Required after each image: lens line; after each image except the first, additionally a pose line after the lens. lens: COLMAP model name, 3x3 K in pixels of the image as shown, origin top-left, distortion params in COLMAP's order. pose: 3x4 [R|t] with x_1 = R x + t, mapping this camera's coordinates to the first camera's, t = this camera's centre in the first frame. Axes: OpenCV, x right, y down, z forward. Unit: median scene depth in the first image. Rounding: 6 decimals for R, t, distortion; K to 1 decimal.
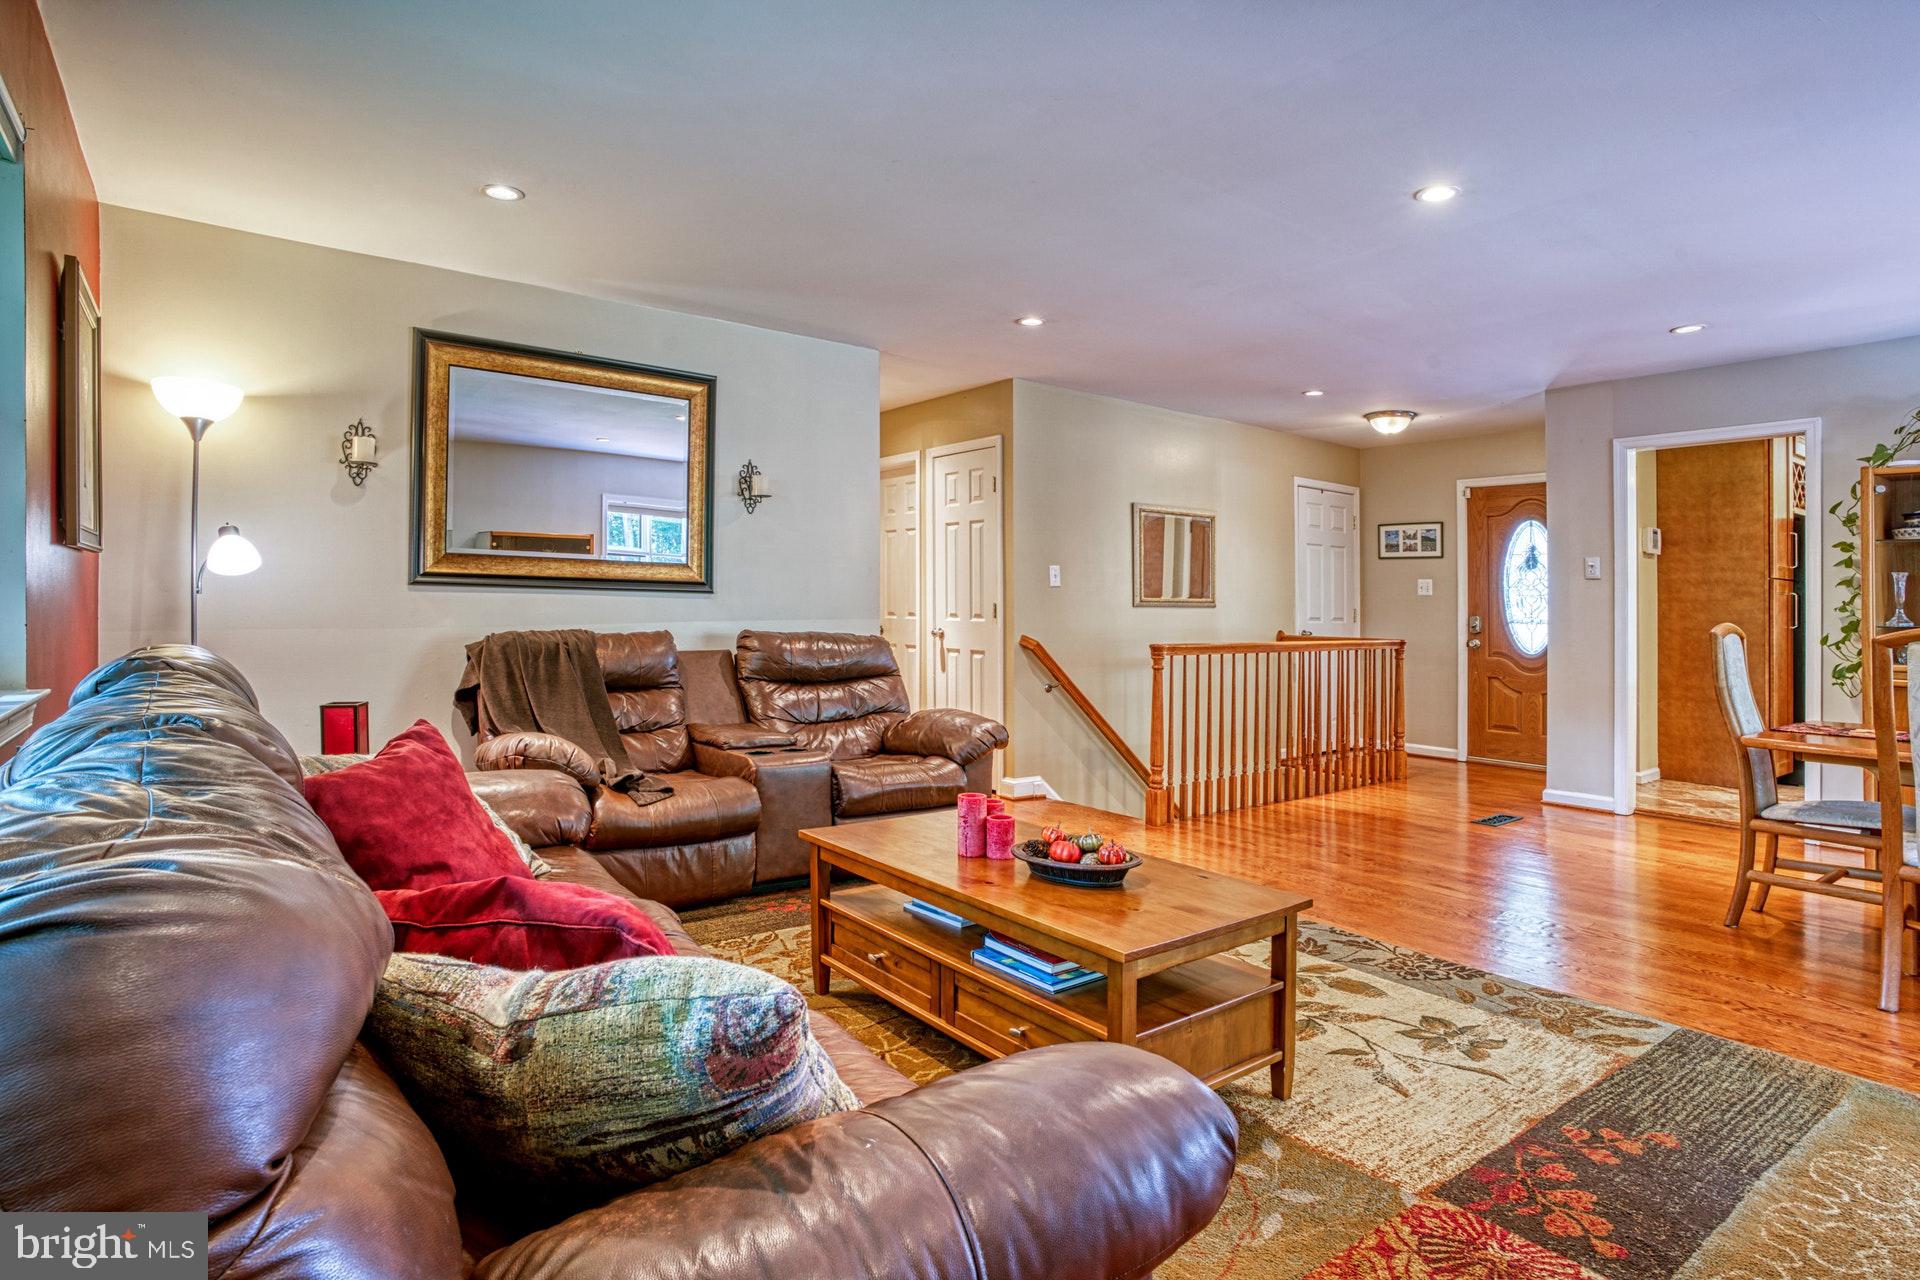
lens RADIAL K [[1007.2, 0, 962.9], [0, 1007.2, 625.0], [0, 0, 1]] dist [-0.065789, 0.025483]
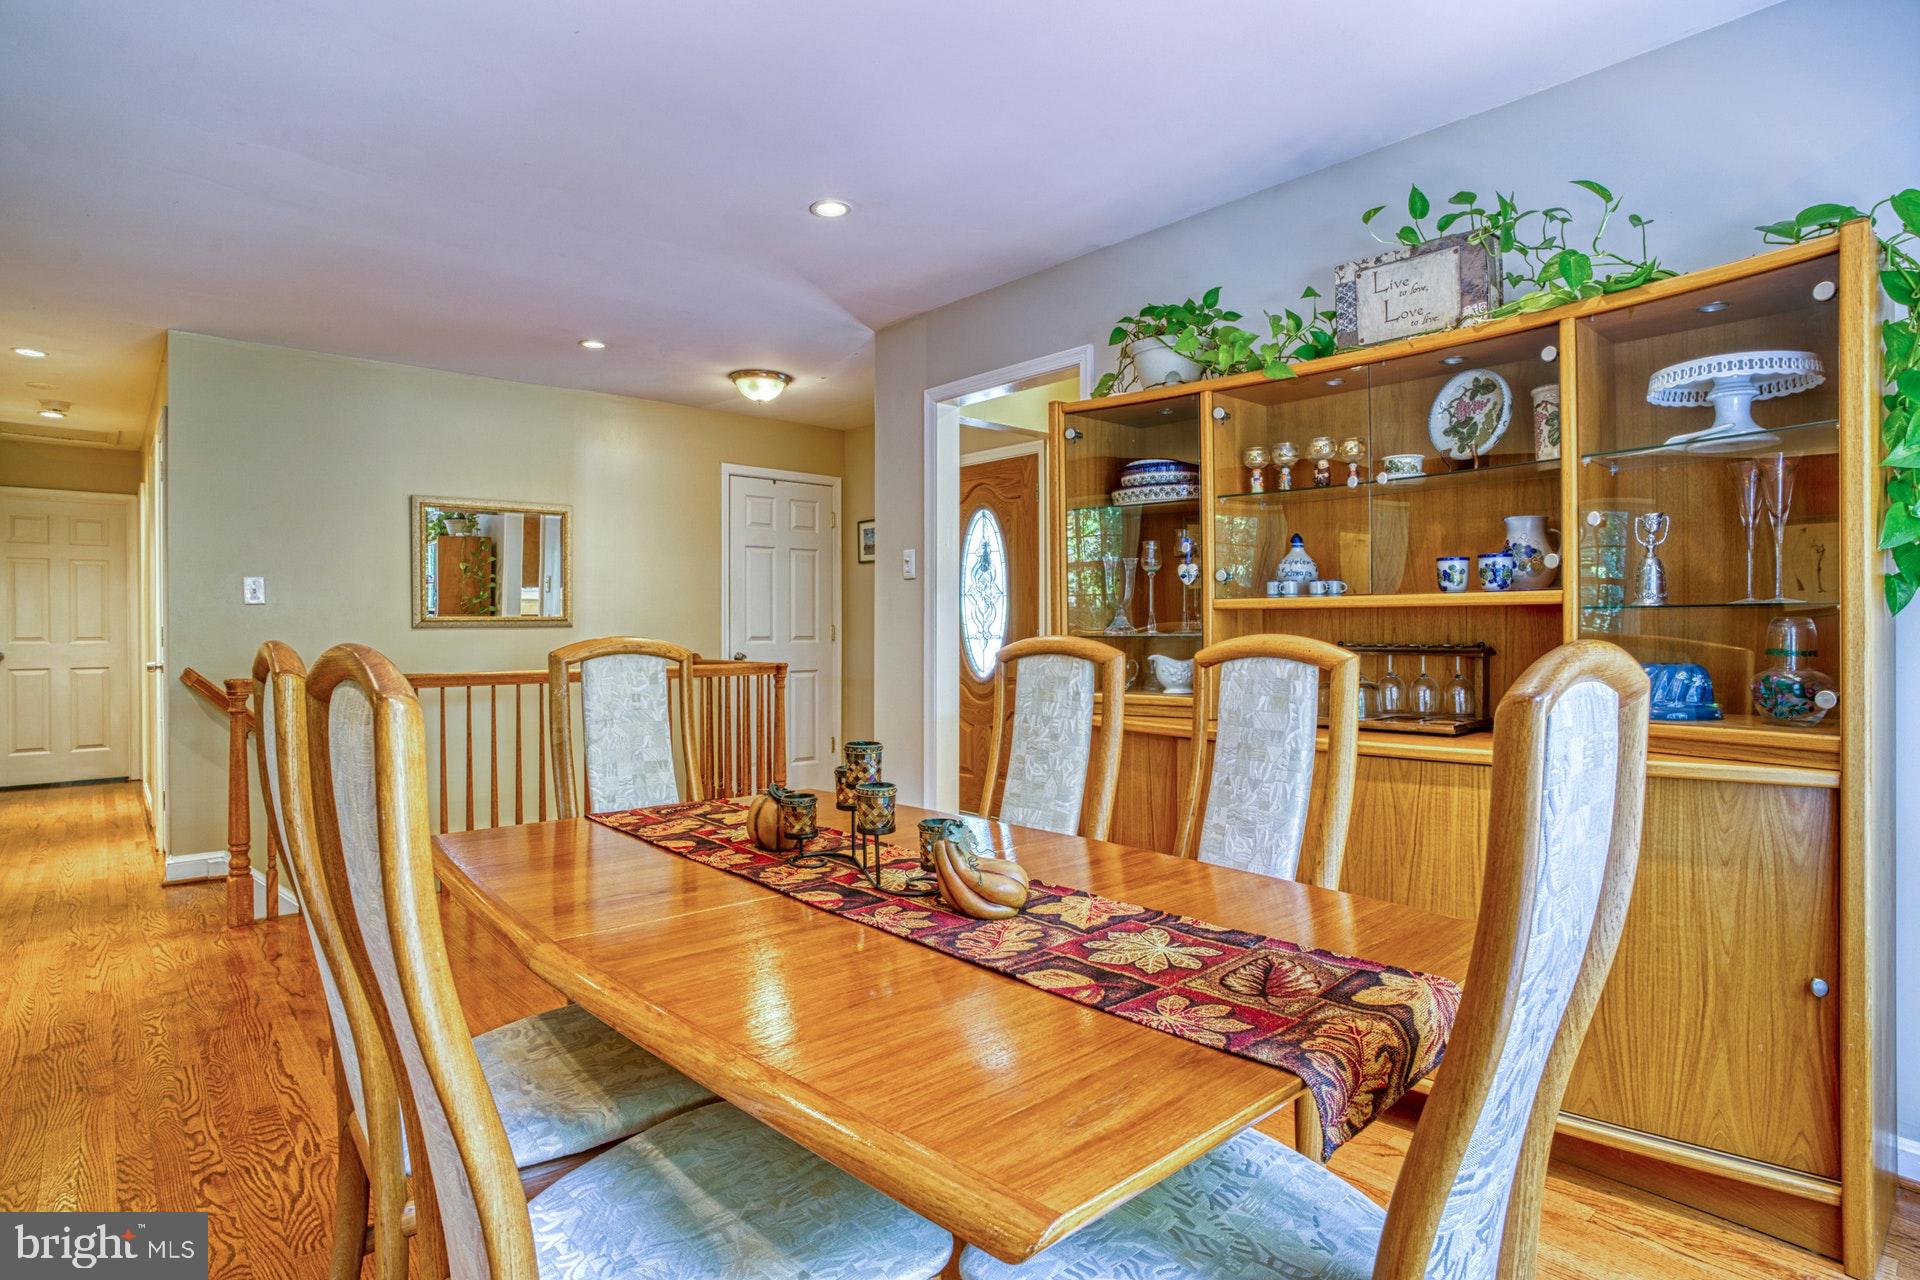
lens RADIAL K [[1007.2, 0, 962.9], [0, 1007.2, 642.8], [0, 0, 1]] dist [-0.065789, 0.025483]
pose [[0.997158, -0.019441, 0.072792, 0.529095], [0.019747, 0.999799, -0.003485, 0.005058], [-0.072709, 0.004912, 0.997341, 0.196555]]
